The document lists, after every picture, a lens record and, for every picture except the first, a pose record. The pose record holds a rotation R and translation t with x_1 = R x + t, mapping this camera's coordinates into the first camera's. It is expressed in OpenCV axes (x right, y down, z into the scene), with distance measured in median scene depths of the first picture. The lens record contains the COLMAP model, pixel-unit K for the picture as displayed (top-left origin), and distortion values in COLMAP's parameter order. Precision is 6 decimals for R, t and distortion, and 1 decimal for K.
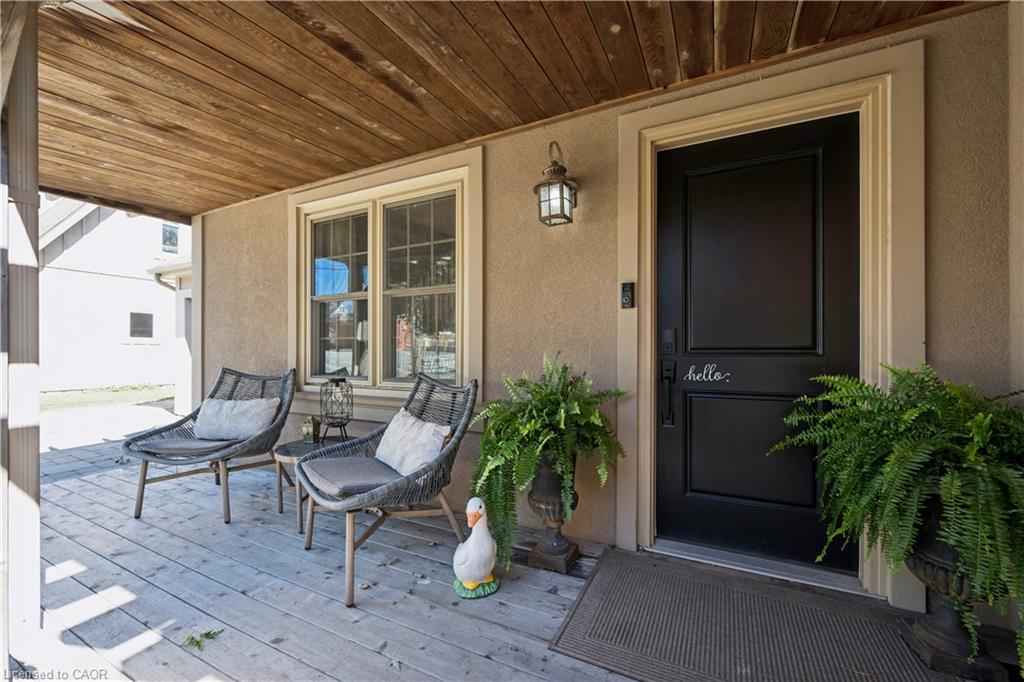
lens RADIAL K [[414.6, 0, 512.0], [0, 414.6, 352.1], [0, 0, 1]] dist [0.000328, 0.000062]
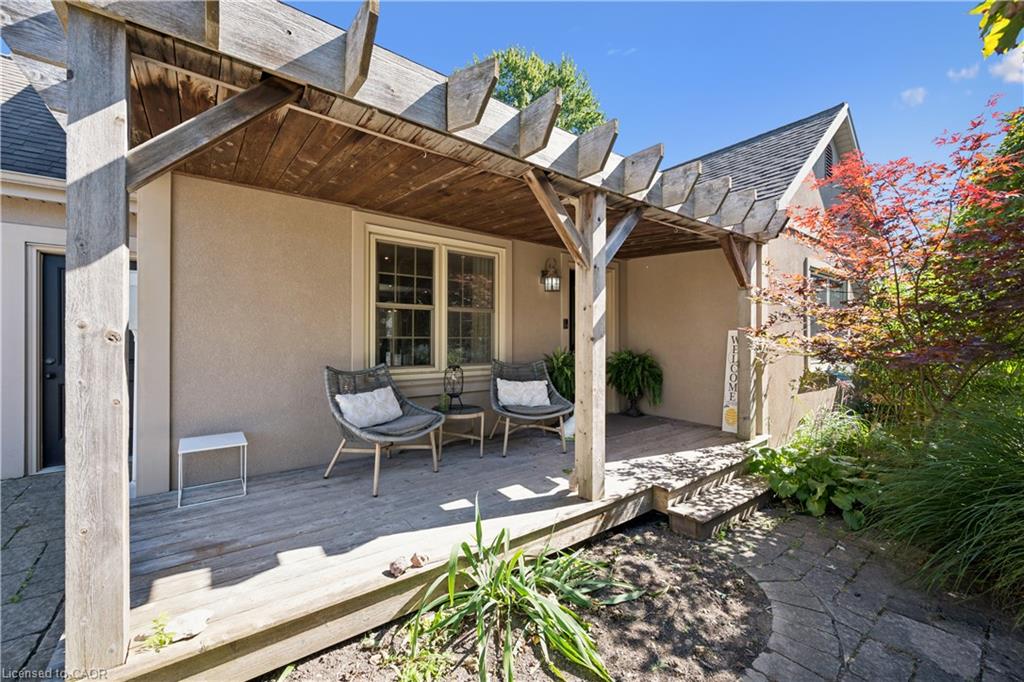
lens RADIAL K [[403.9, 0, 508.4], [0, 403.9, 339.0], [0, 0, 1]] dist [0.001310, 0.000201]
pose [[0.440797, -0.000607, 0.897607, -1.551960], [-0.004646, 0.999985, 0.002958, -0.037315], [-0.897595, -0.005474, 0.440788, 0.150357]]
